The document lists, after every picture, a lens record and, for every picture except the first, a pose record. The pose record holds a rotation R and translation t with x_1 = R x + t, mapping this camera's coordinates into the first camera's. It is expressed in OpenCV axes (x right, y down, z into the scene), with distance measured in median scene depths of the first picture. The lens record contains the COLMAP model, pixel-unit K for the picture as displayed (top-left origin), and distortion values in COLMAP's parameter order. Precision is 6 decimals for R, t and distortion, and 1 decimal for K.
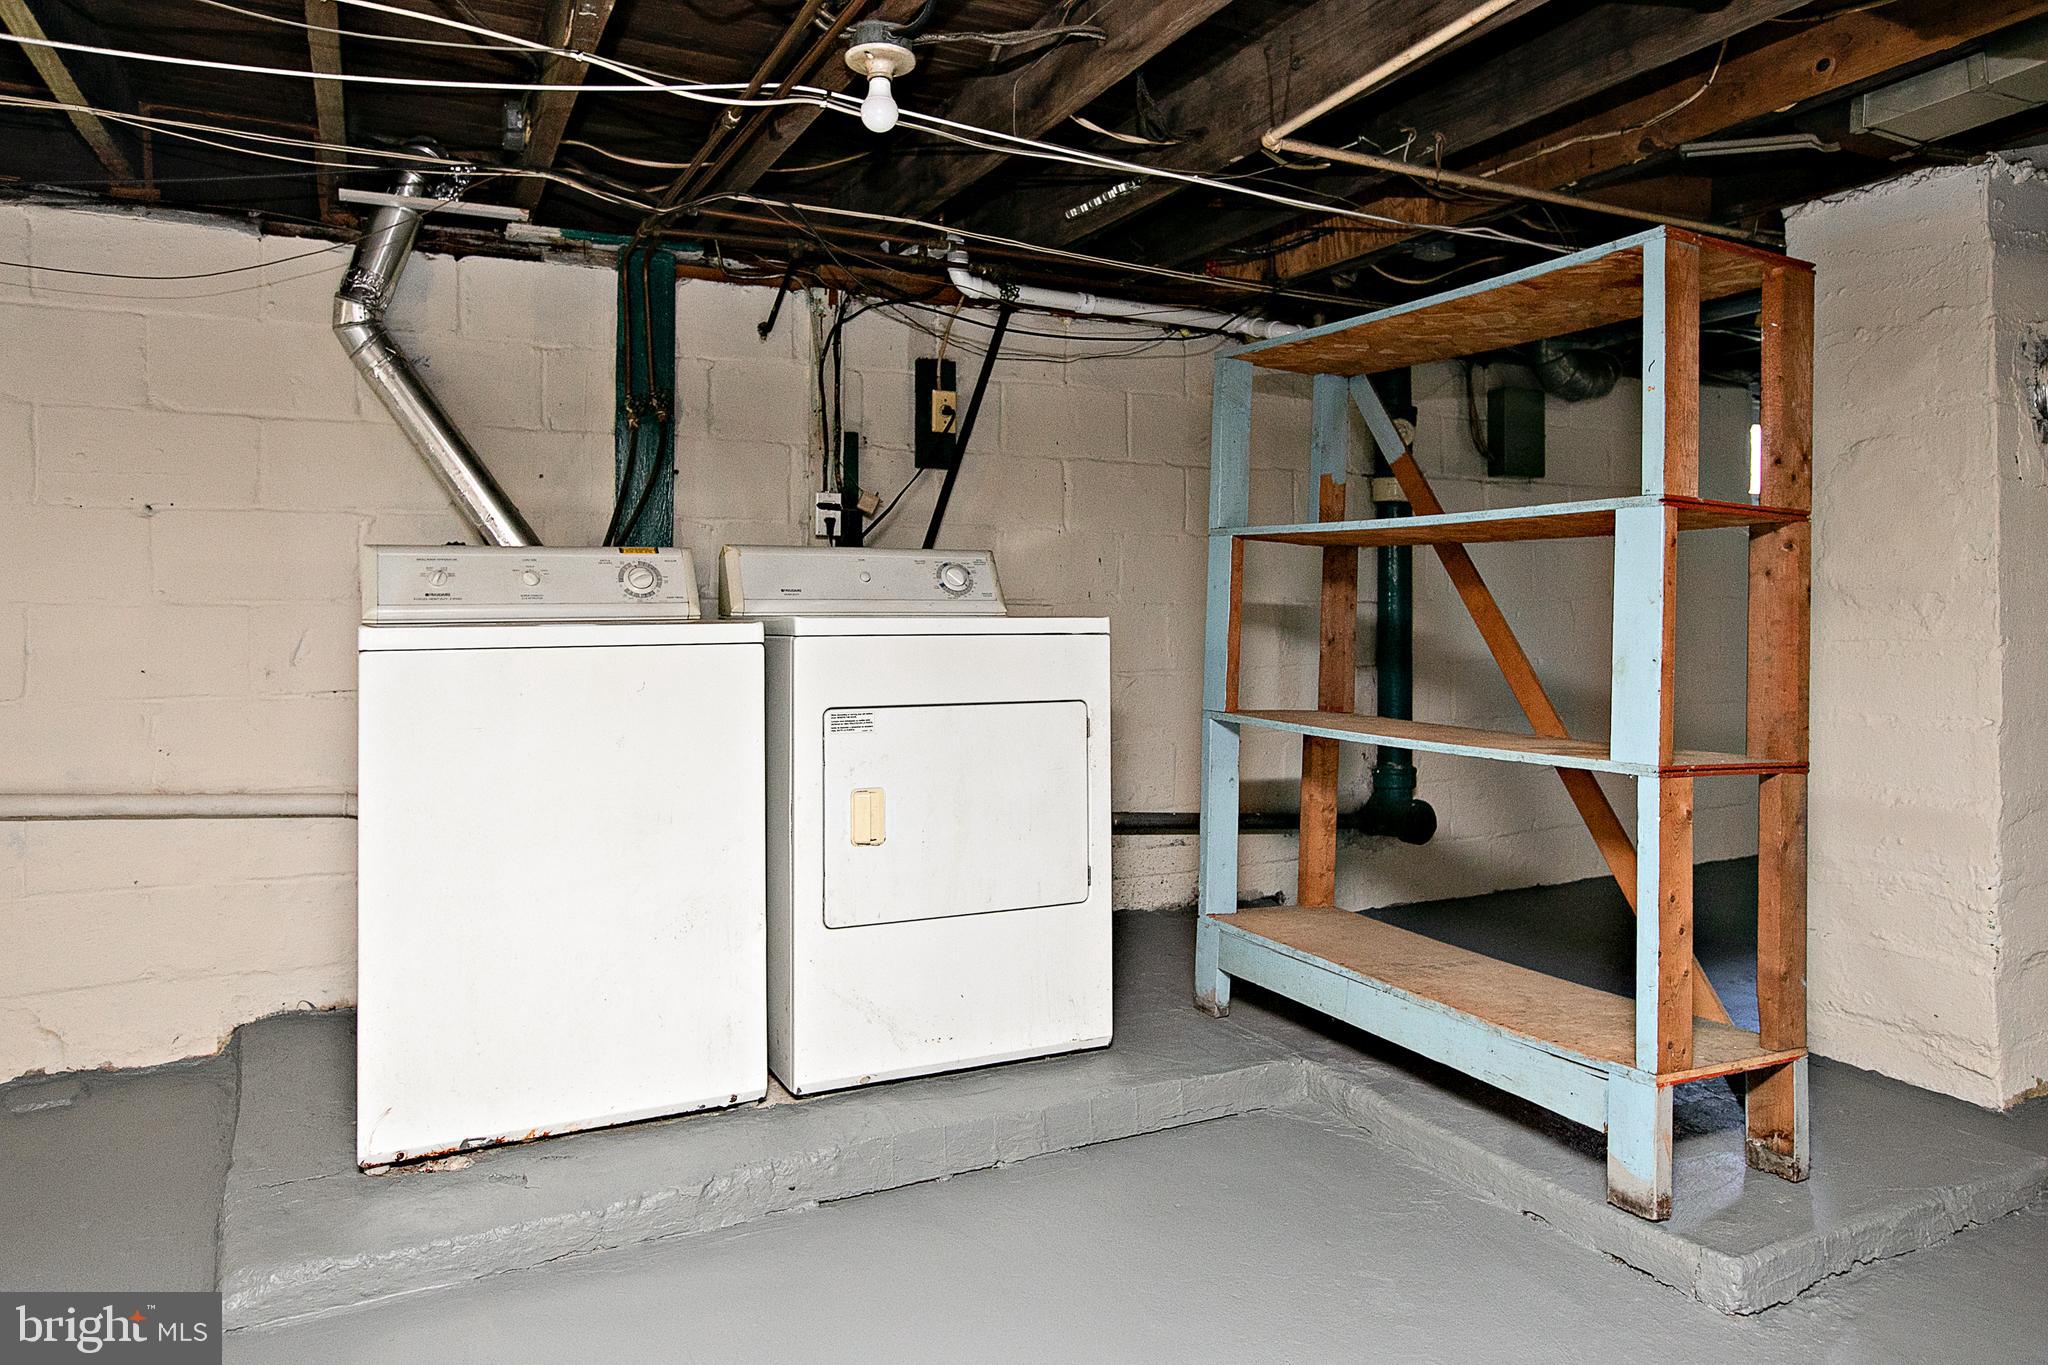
lens RADIAL K [[1331.6, 0, 1022.6], [0, 1331.6, 589.9], [0, 0, 1]] dist [-0.001300, 0.000090]
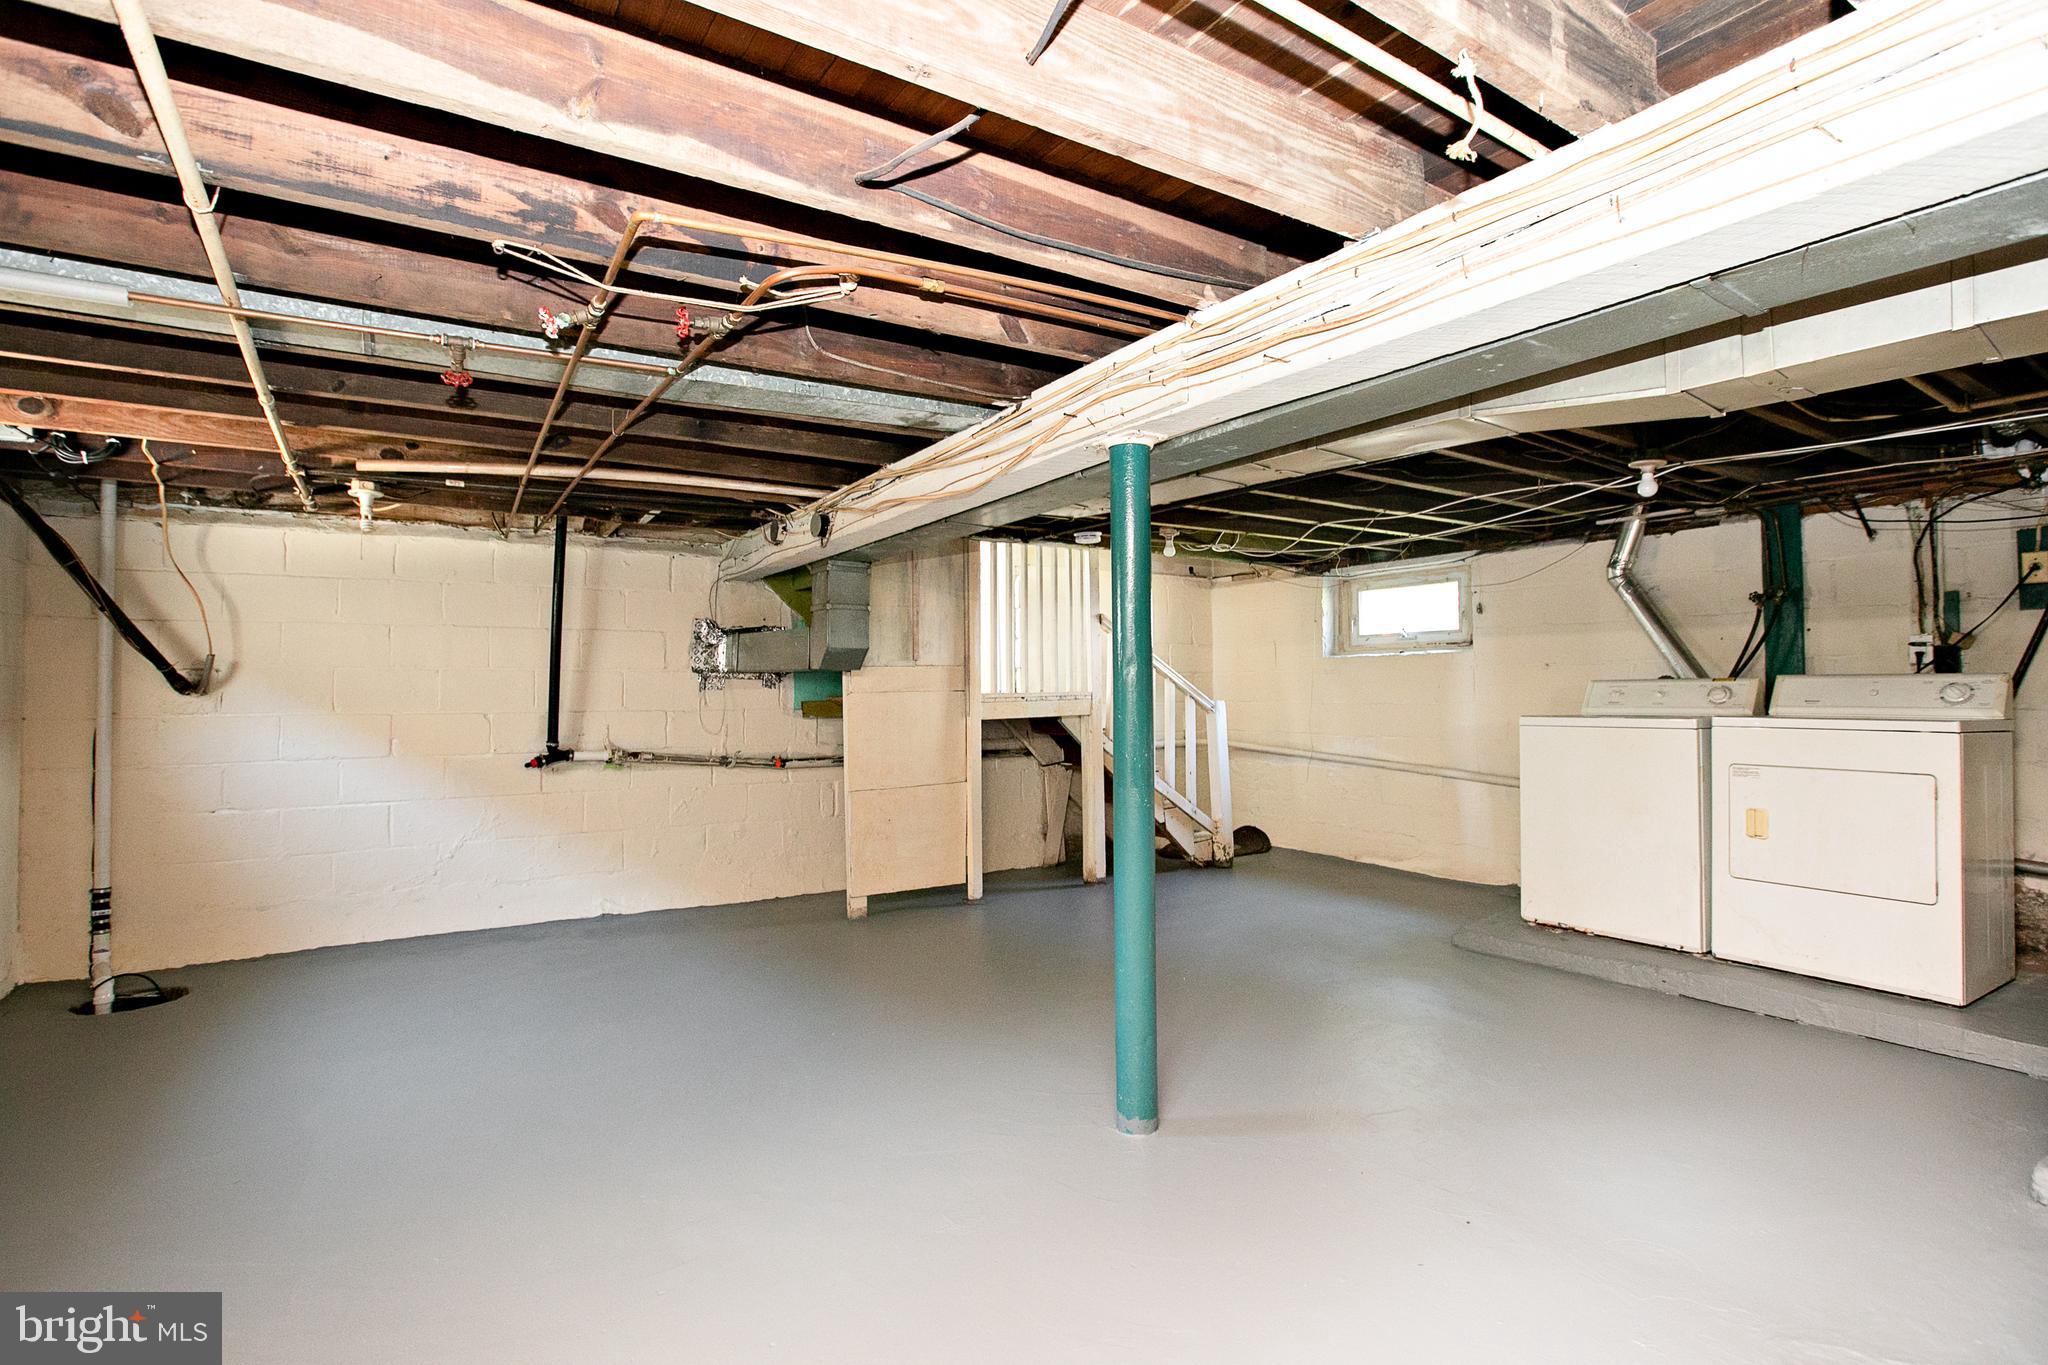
lens RADIAL K [[967.5, 0, 1027.5], [0, 967.5, 681.0], [0, 0, 1]] dist [-0.051479, 0.017867]
pose [[0.135362, -0.012399, -0.990719, 0.854637], [0.007892, 0.999903, -0.011435, -0.018846], [0.990765, -0.006271, 0.135447, -0.157945]]
